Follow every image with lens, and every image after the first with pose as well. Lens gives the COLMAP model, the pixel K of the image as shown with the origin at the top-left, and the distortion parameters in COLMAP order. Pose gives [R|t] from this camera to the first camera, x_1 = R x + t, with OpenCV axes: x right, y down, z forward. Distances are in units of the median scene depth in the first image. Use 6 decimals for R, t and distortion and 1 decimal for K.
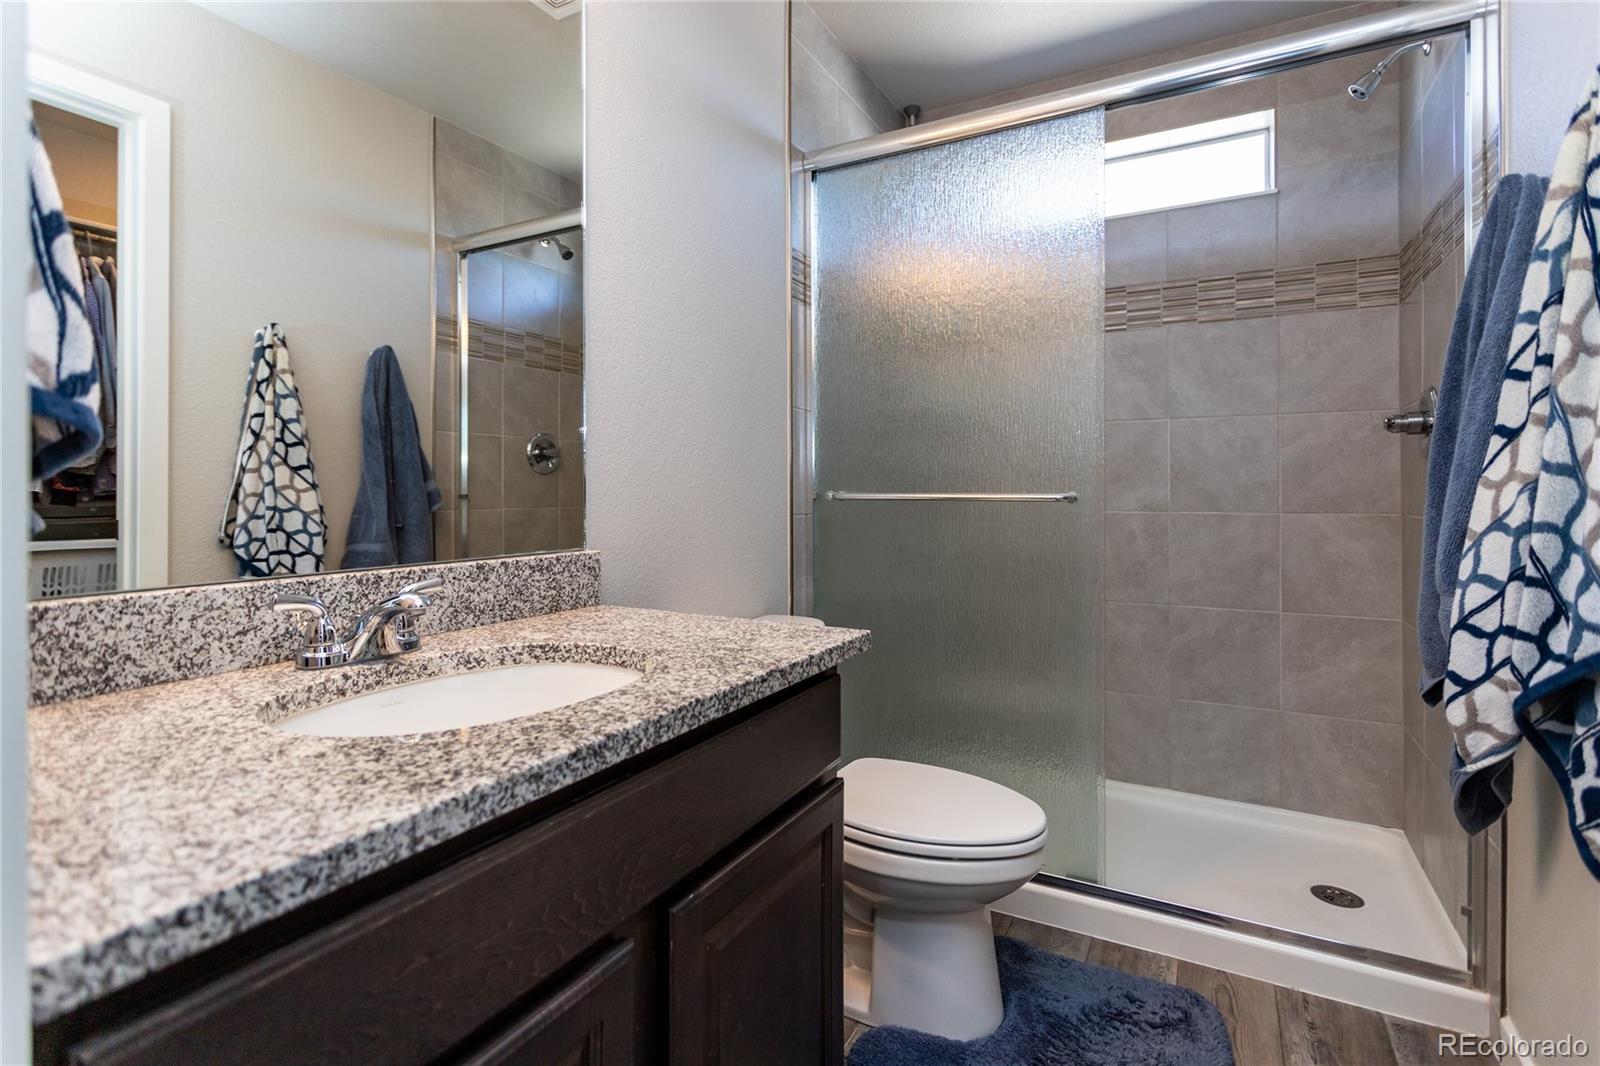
lens RADIAL K [[777.7, 0, 796.9], [0, 777.7, 488.1], [0, 0, 1]] dist [0.002943, 0.000637]
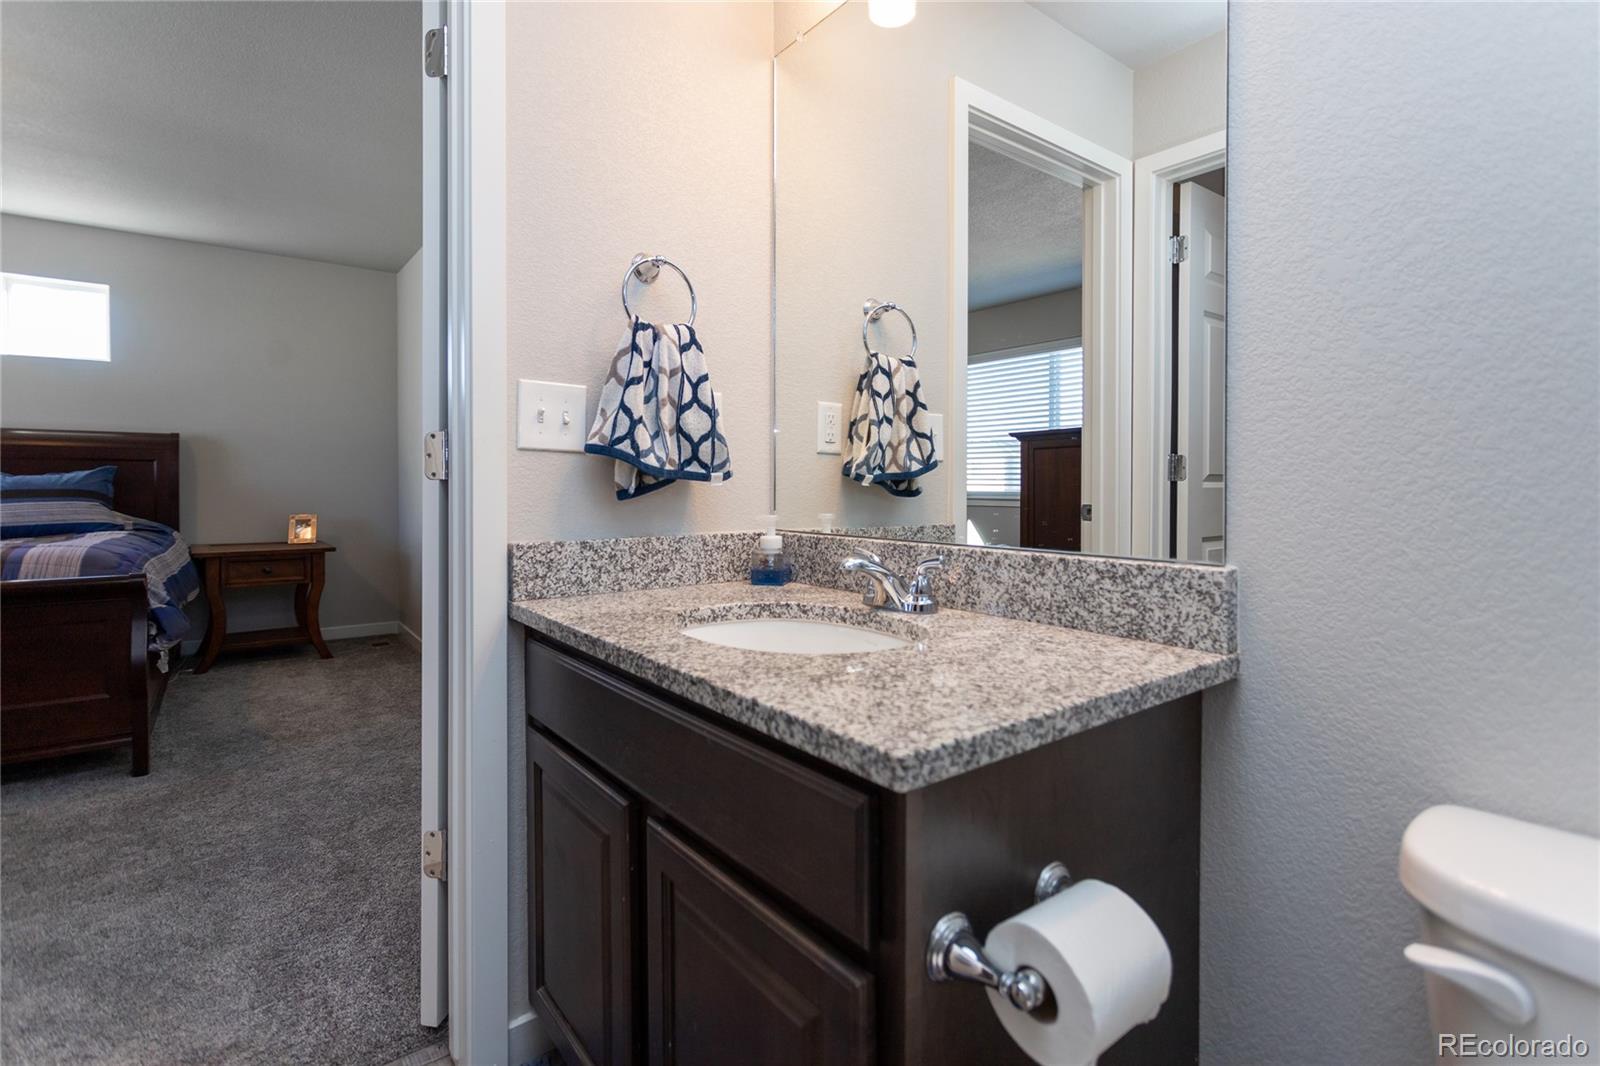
lens RADIAL K [[777.7, 0, 796.9], [0, 777.7, 488.1], [0, 0, 1]] dist [0.002943, 0.000637]
pose [[-0.404474, 0.005356, -0.914534, 0.558977], [0.003707, 0.999984, 0.004217, 0.011276], [0.914542, -0.001684, -0.404488, 1.112871]]
